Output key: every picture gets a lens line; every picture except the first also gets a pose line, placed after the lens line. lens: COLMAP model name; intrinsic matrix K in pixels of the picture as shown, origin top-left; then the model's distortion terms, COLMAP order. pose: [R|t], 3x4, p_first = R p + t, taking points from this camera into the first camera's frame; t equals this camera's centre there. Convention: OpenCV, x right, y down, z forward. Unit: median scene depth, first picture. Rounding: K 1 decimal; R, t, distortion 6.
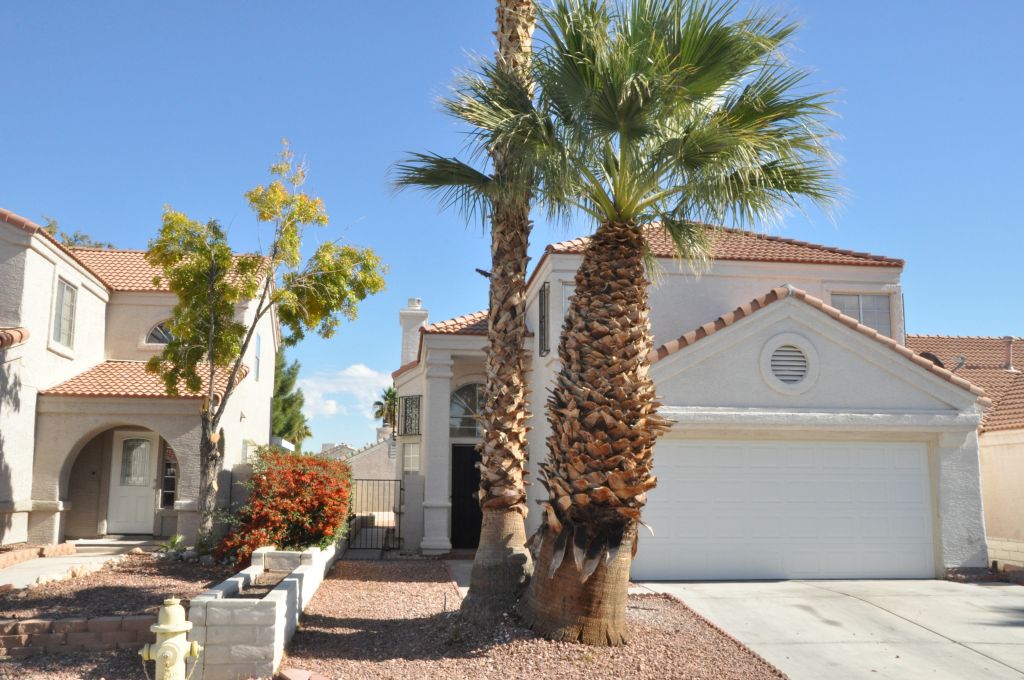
lens RADIAL K [[958.5, 0, 511.4], [0, 958.5, 339.8], [0, 0, 1]] dist [-0.034310, 0.000000]
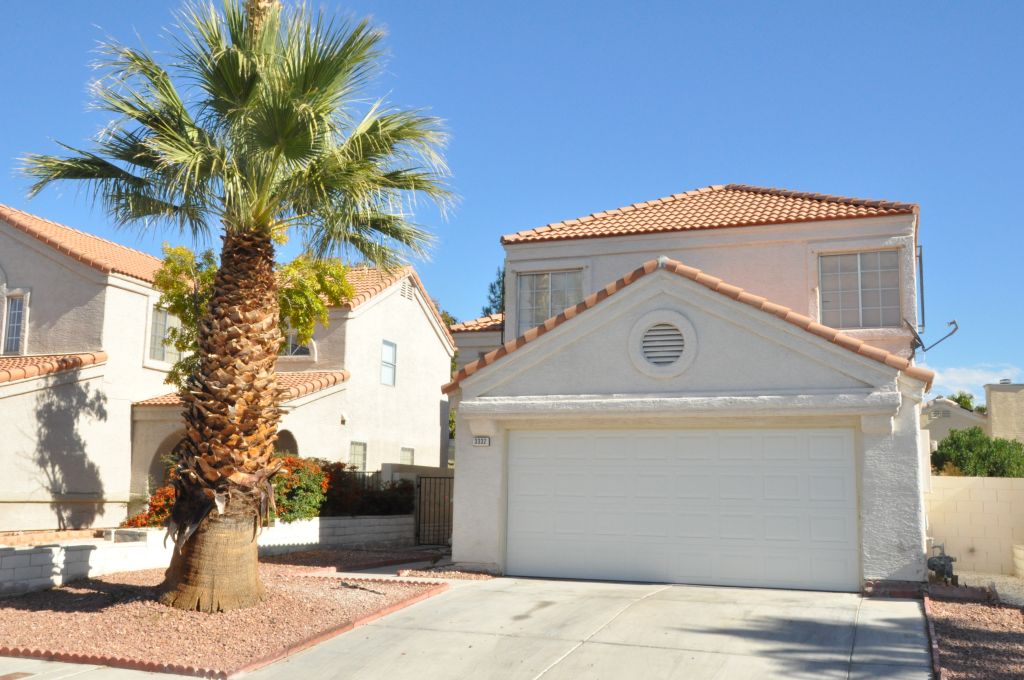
lens RADIAL K [[1068.9, 0, 511.8], [0, 1068.9, 347.2], [0, 0, 1]] dist [-0.001739, 0.000000]
pose [[0.876975, -0.058825, -0.476922, 0.641109], [0.064169, 0.997926, -0.005091, 0.023794], [0.476232, -0.026139, 0.878931, 0.042915]]
